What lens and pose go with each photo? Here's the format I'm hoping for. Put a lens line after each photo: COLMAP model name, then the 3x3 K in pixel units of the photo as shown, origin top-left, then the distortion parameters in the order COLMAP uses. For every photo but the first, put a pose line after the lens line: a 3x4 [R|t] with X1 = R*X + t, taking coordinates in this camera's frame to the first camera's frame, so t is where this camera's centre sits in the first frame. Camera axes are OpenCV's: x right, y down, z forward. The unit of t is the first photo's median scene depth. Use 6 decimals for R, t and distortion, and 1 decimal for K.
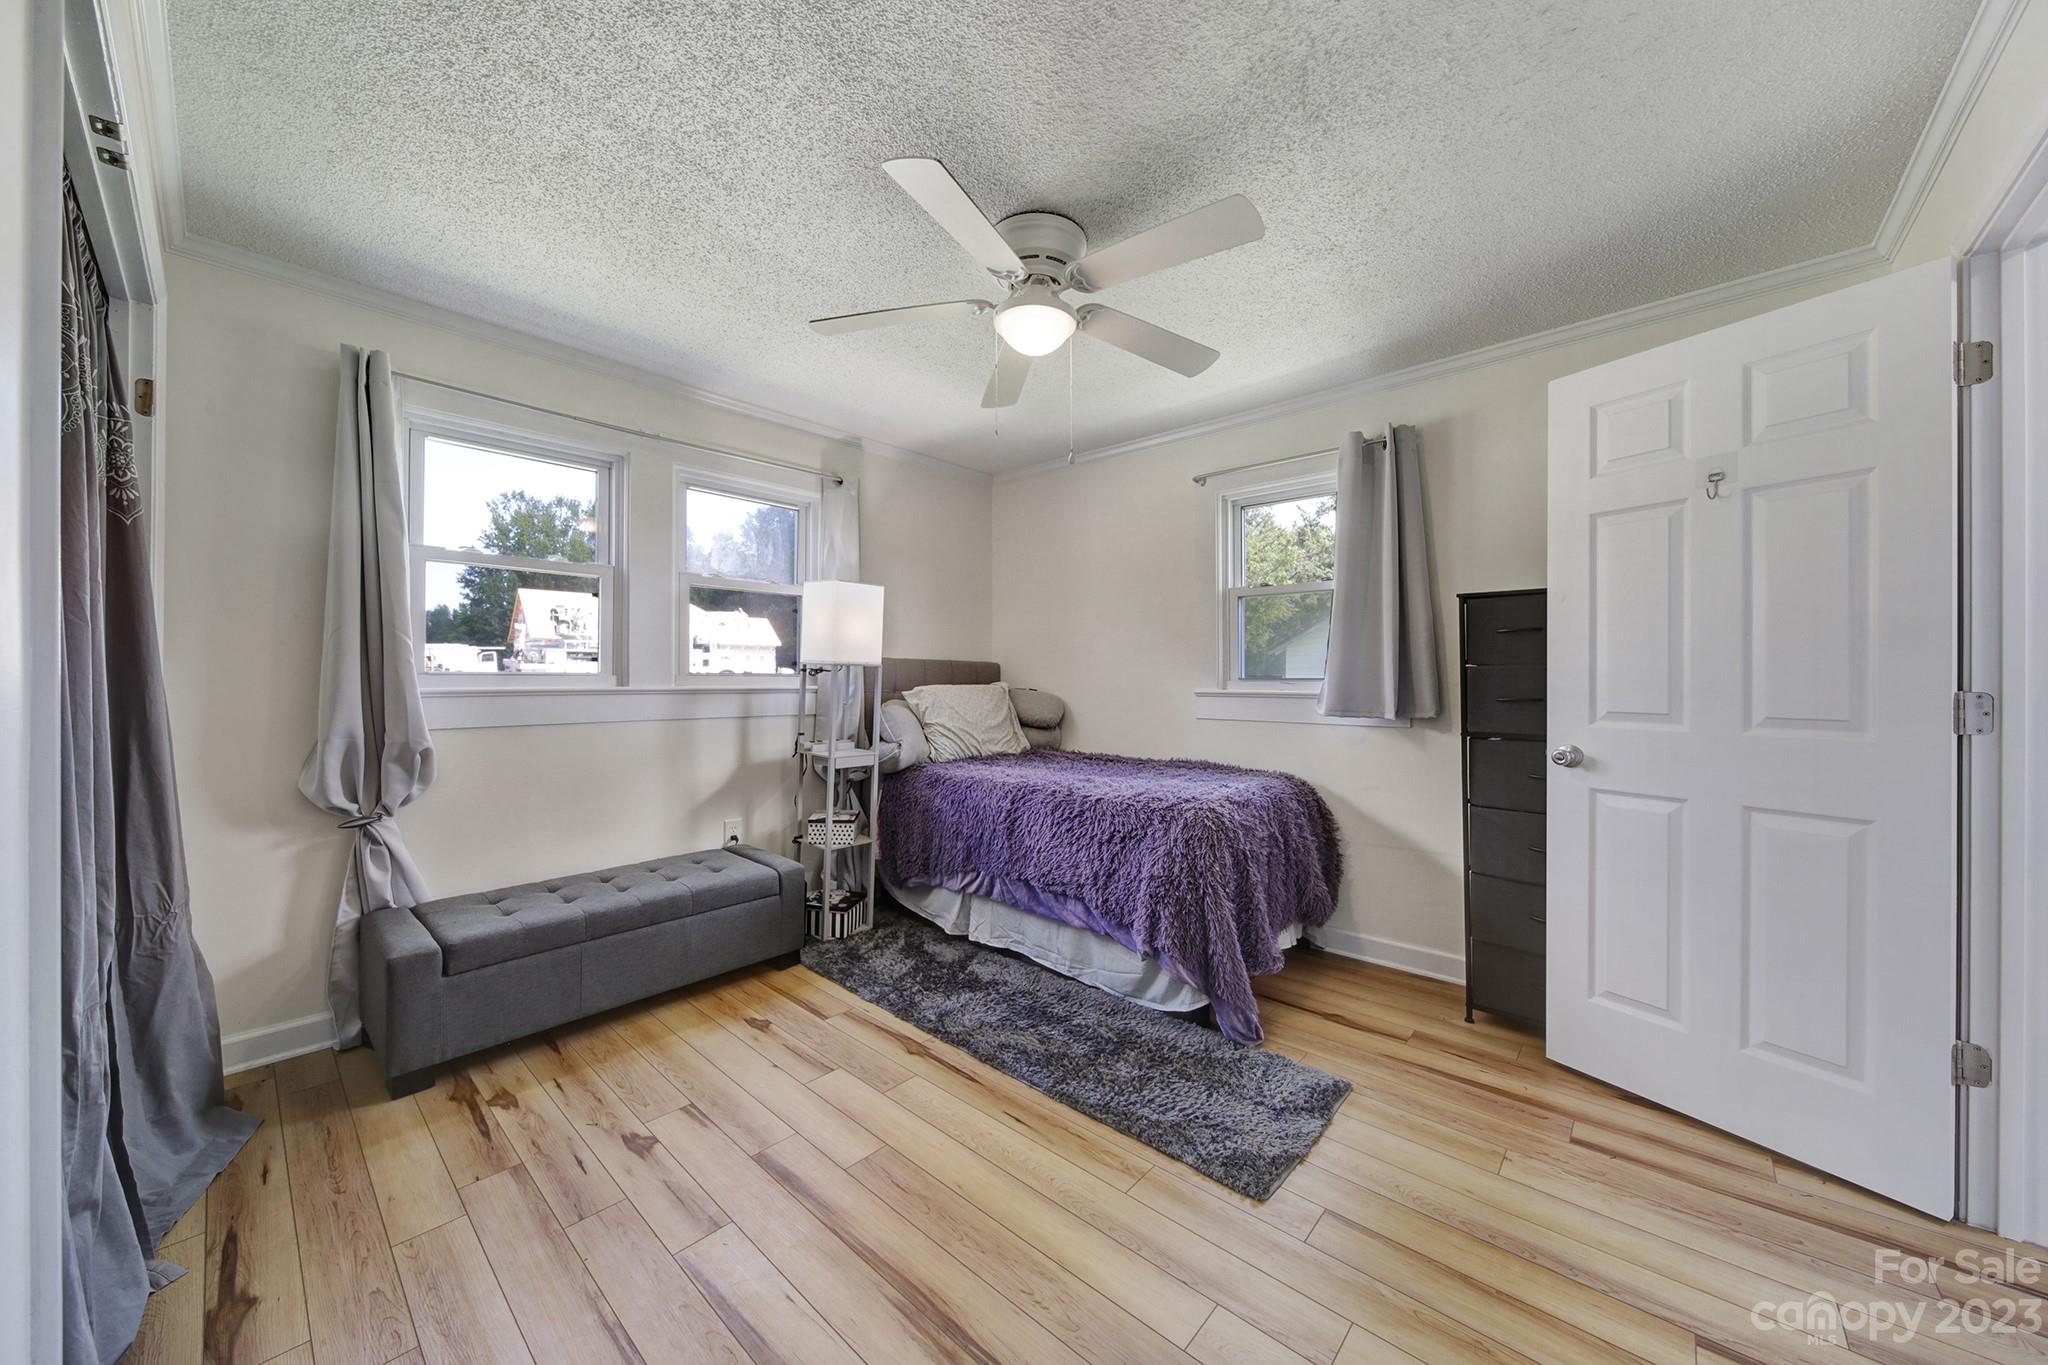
lens RADIAL K [[730.1, 0, 1024.7], [0, 730.1, 677.9], [0, 0, 1]] dist [0.000454, -0.001590]
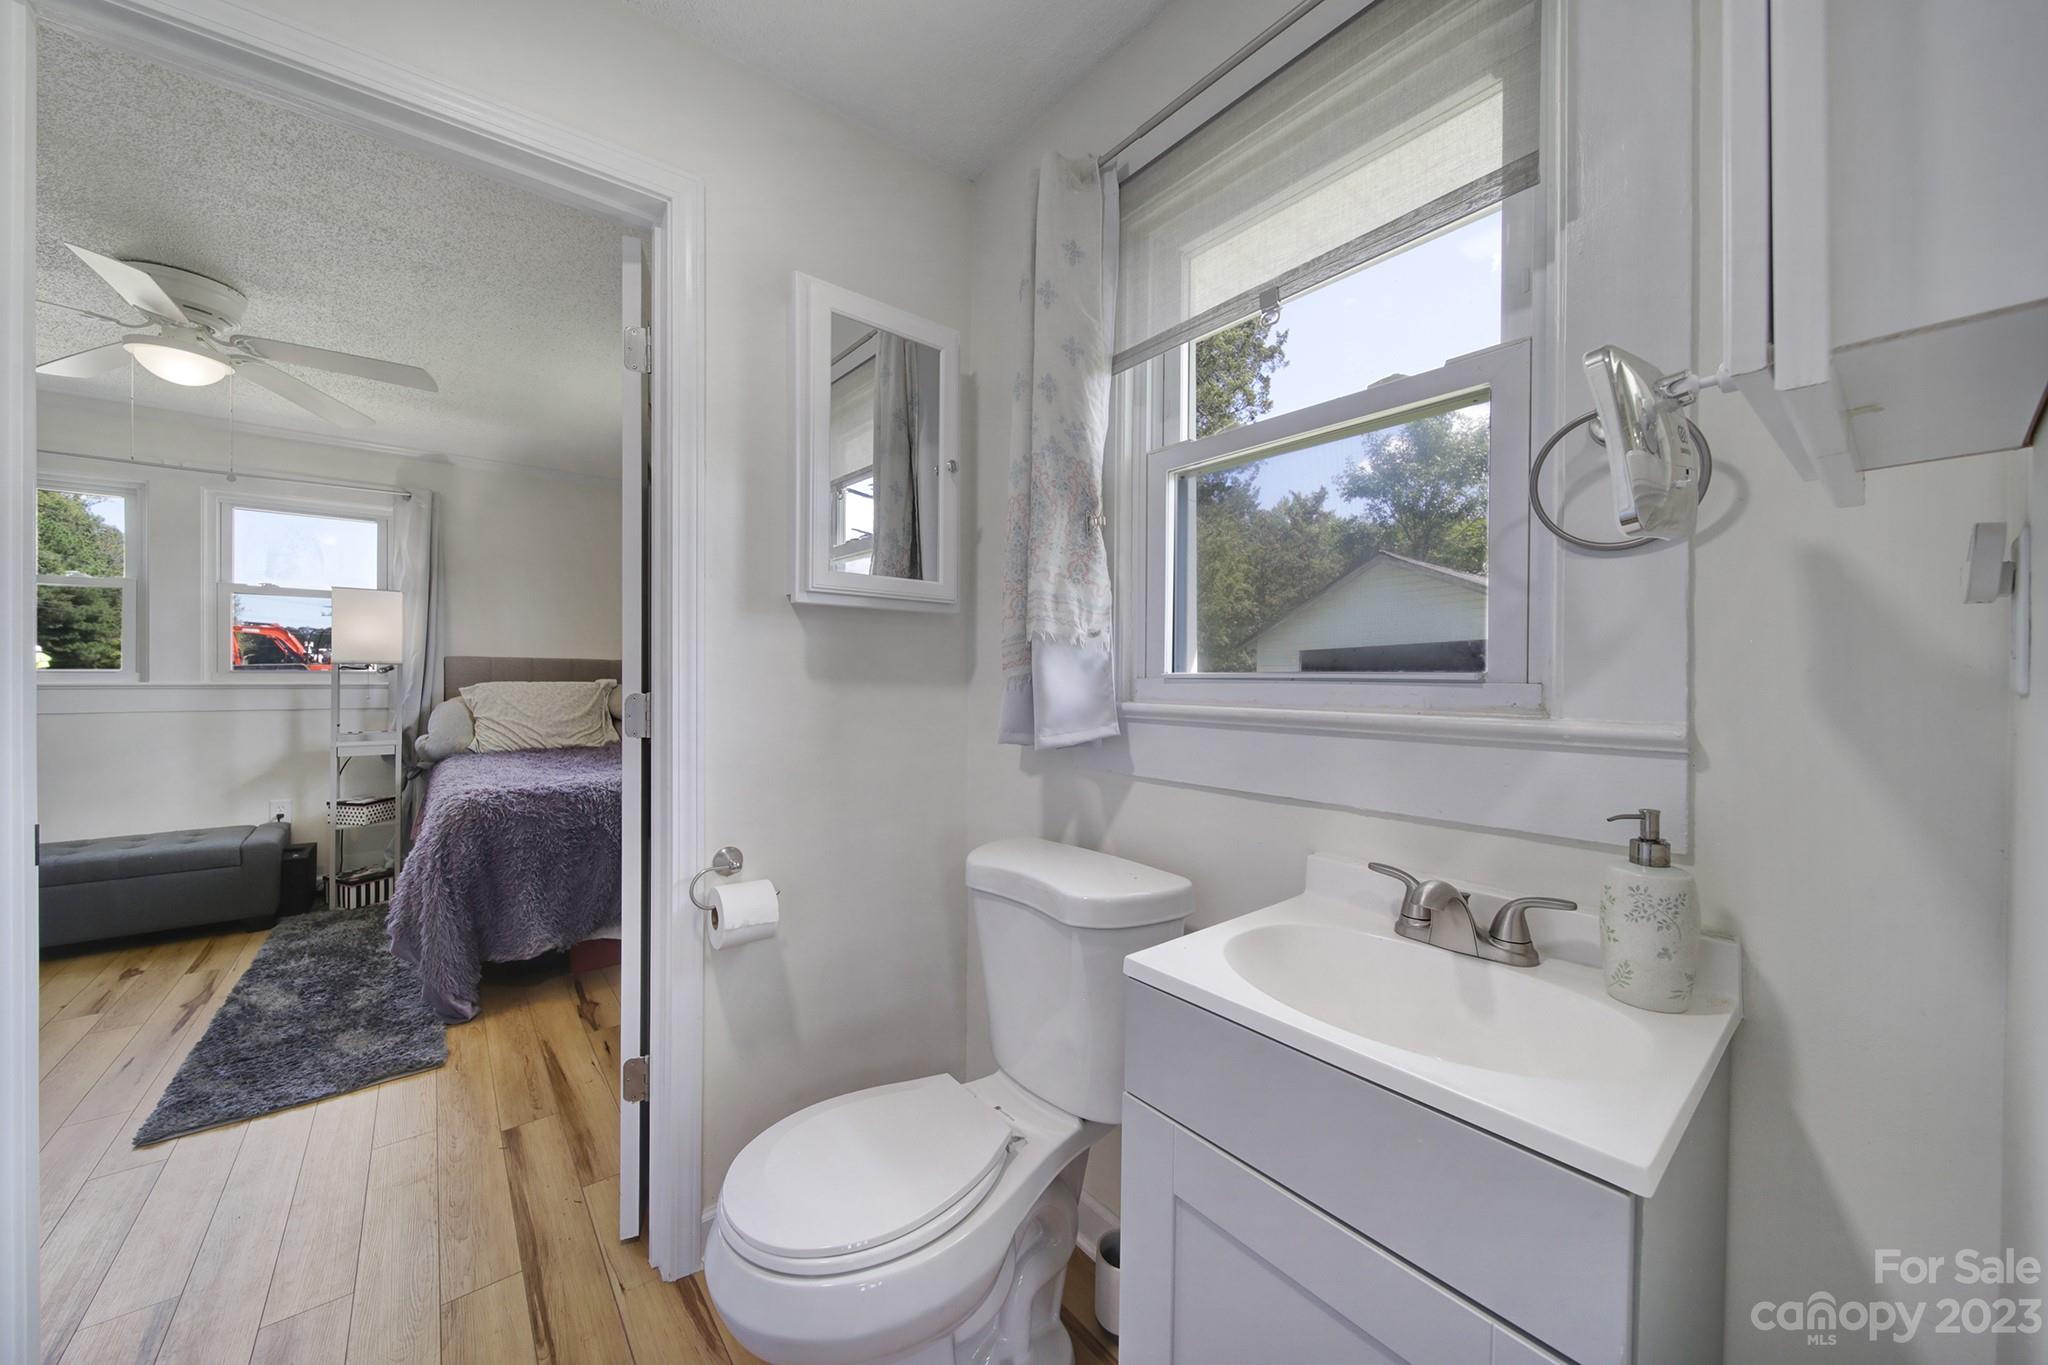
lens RADIAL K [[730.1, 0, 1018.0], [0, 730.1, 684.6], [0, 0, 1]] dist [0.000454, -0.001590]
pose [[0.987978, 0.000610, -0.154595, 0.896203], [0.000731, 0.999963, 0.008618, 0.005932], [0.154594, -0.008627, 0.987940, 0.062433]]
